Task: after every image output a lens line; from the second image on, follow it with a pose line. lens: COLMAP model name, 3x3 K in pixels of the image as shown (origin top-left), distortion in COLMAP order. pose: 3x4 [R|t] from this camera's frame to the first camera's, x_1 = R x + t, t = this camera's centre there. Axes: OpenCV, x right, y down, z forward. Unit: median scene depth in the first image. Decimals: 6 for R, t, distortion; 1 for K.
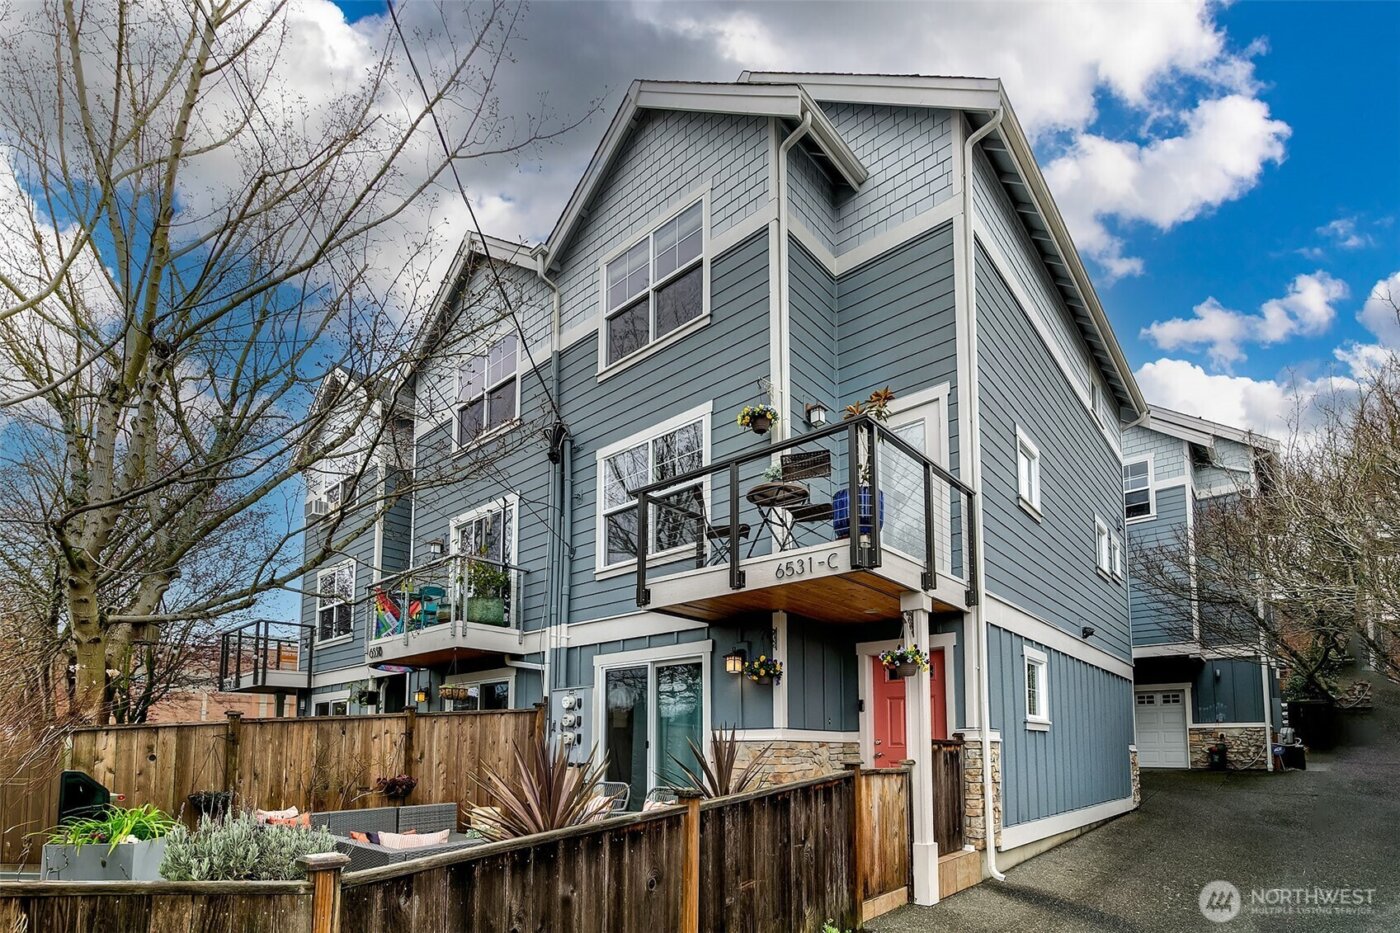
lens RADIAL K [[795.0, 0, 700.0], [0, 795.0, 466.5], [0, 0, 1]] dist [-0.000149, 0.001642]
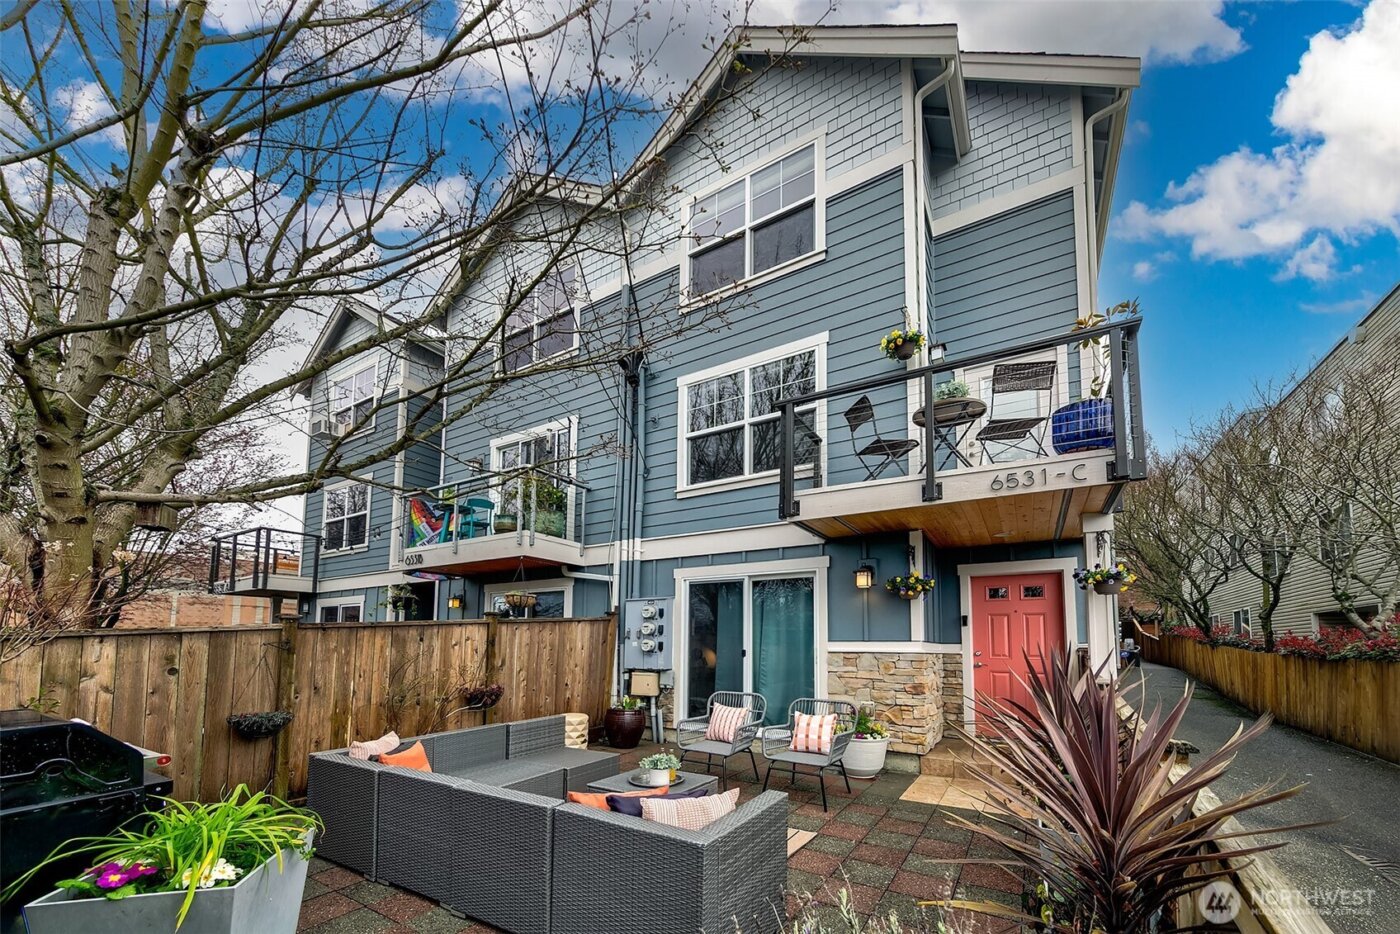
lens RADIAL K [[518.8, 0, 699.9], [0, 518.8, 499.6], [0, 0, 1]] dist [0.001448, -0.000424]
pose [[0.966012, 0.074271, 0.247597, -0.283600], [-0.091998, 0.993902, 0.060795, 0.104713], [-0.241572, -0.081507, 0.966954, 0.344242]]
